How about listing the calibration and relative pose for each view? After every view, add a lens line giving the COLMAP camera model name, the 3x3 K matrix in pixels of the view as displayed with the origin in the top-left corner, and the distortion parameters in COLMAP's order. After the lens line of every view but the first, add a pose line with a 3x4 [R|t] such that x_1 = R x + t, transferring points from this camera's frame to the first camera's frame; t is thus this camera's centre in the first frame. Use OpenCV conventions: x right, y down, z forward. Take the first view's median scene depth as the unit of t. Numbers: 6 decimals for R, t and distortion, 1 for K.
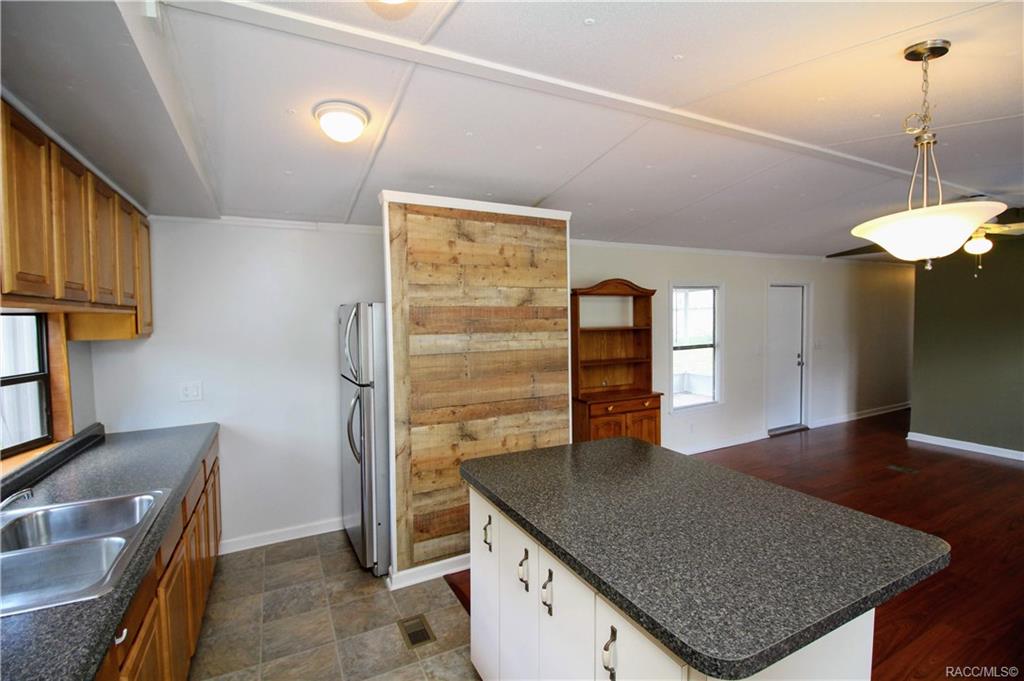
lens RADIAL K [[474.6, 0, 514.4], [0, 474.6, 334.7], [0, 0, 1]] dist [-0.004586, -0.010650]
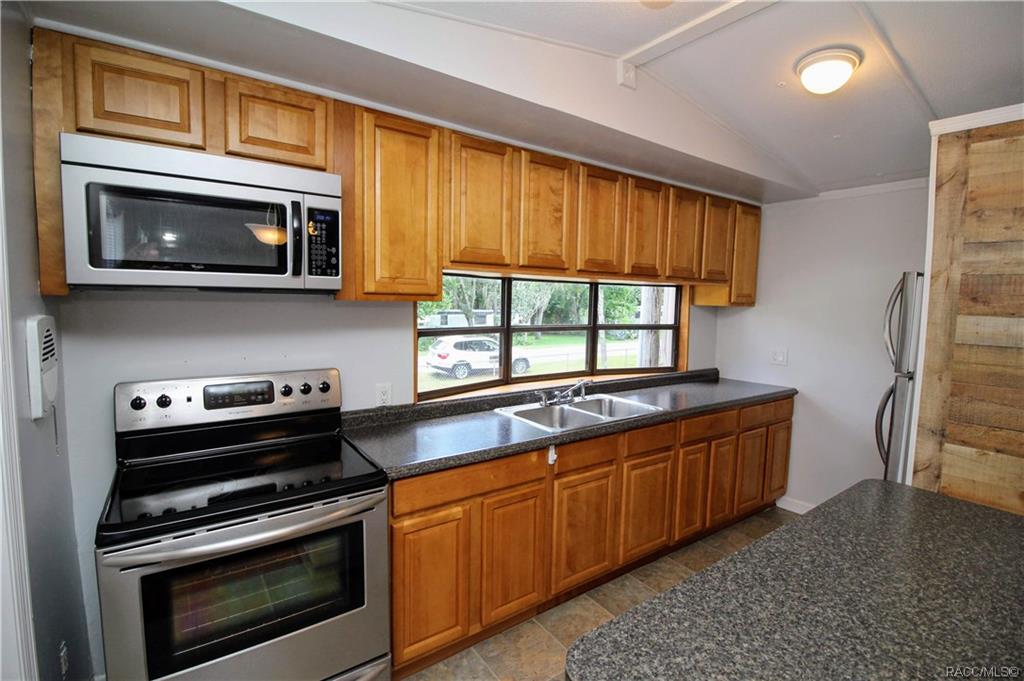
lens RADIAL K [[474.6, 0, 519.4], [0, 474.6, 336.4], [0, 0, 1]] dist [-0.004586, -0.010650]
pose [[0.149125, 0.097073, -0.984042, 0.369692], [-0.061850, 0.994137, 0.088696, 0.010666], [0.986882, 0.047636, 0.154255, 0.231345]]
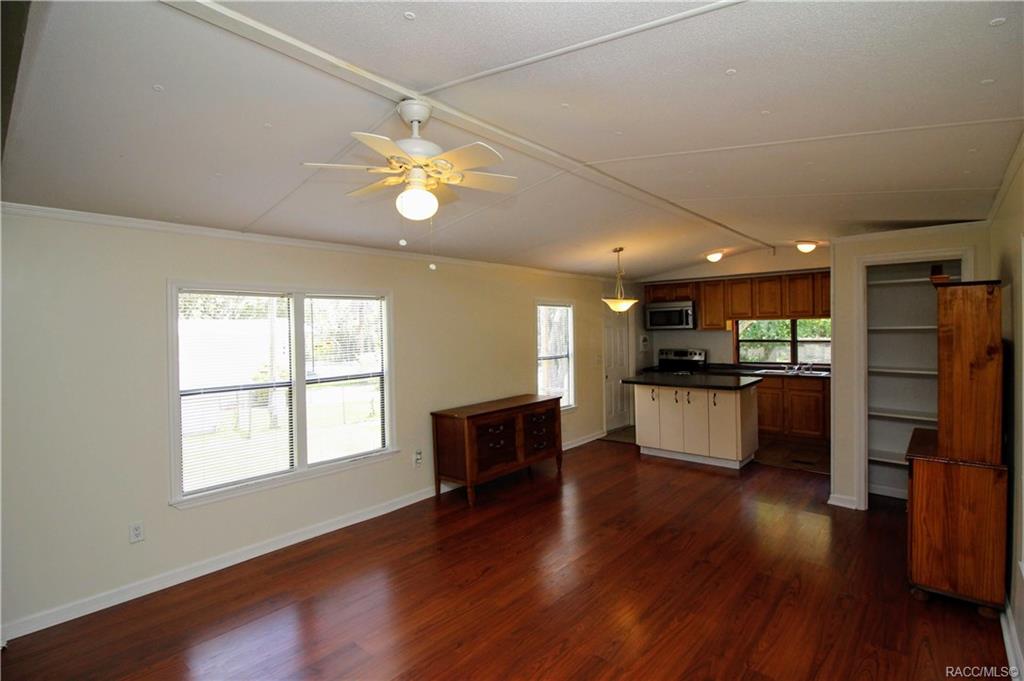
lens RADIAL K [[474.6, 0, 509.4], [0, 474.6, 338.8], [0, 0, 1]] dist [-0.004586, -0.010650]
pose [[-0.937277, 0.042051, -0.346039, 1.541780], [0.022015, 0.997856, 0.061631, -0.103650], [0.347889, 0.050147, -0.936194, 2.154548]]
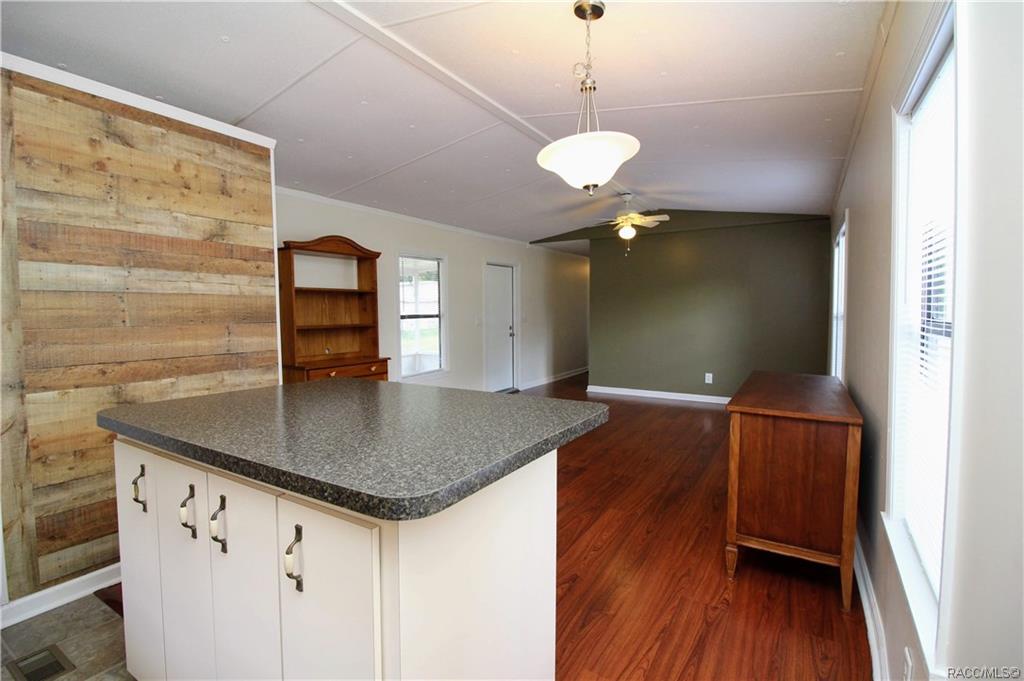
lens RADIAL K [[474.6, 0, 517.9], [0, 474.6, 335.5], [0, 0, 1]] dist [-0.004586, -0.010650]
pose [[0.853334, -0.021000, 0.520941, 0.045185], [0.017941, 0.999779, 0.010913, 0.113103], [-0.521056, 0.000033, 0.853523, 0.034209]]
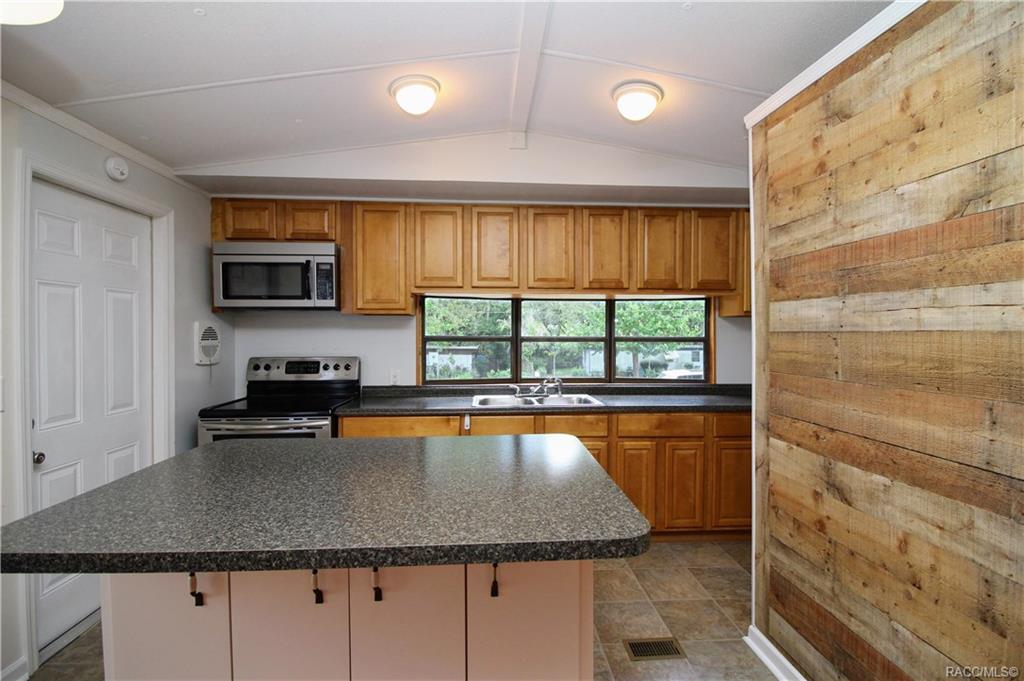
lens RADIAL K [[474.6, 0, 517.0], [0, 474.6, 335.9], [0, 0, 1]] dist [-0.004586, -0.010650]
pose [[-0.399730, 0.018882, -0.916438, 0.549158], [-0.030642, 0.998954, 0.033947, 0.036475], [0.916120, 0.041652, -0.398734, 0.910973]]
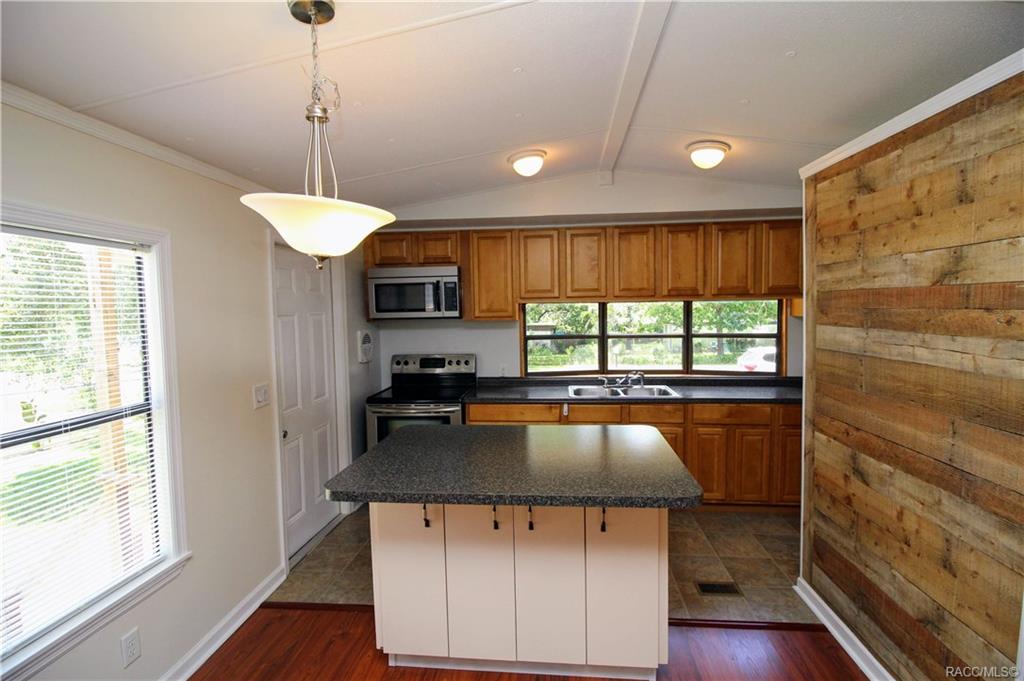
lens RADIAL K [[474.6, 0, 515.6], [0, 474.6, 334.9], [0, 0, 1]] dist [-0.004586, -0.010650]
pose [[-0.544121, 0.071542, -0.835951, 0.781179], [-0.007401, 0.995910, 0.090049, -0.052608], [0.838974, 0.055184, -0.541366, 0.977255]]
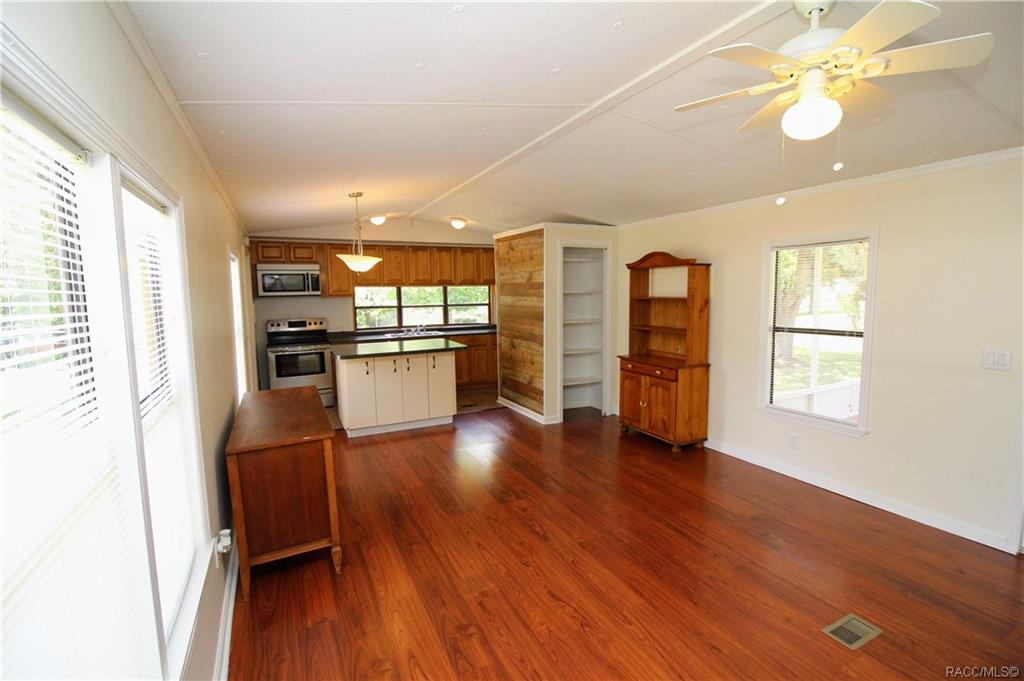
lens RADIAL K [[474.6, 0, 518.1], [0, 474.6, 336.0], [0, 0, 1]] dist [-0.004586, -0.010650]
pose [[-0.016274, 0.112559, -0.993512, 2.018969], [-0.024944, 0.993288, 0.112942, -0.065073], [0.999556, 0.026620, -0.013357, 1.089226]]
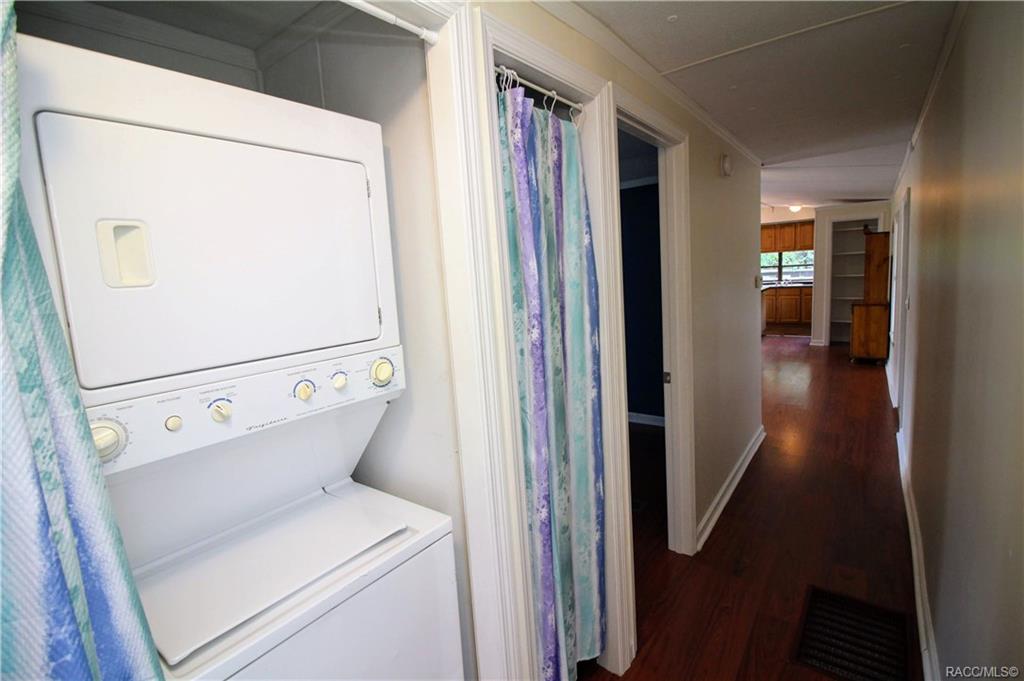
lens RADIAL K [[474.6, 0, 513.3], [0, 474.6, 335.9], [0, 0, 1]] dist [-0.004586, -0.010650]
pose [[-0.894926, 0.121900, -0.429241, 2.958250], [0.048086, 0.982705, 0.178824, -0.141291], [0.443617, 0.139393, -0.885310, 2.886558]]
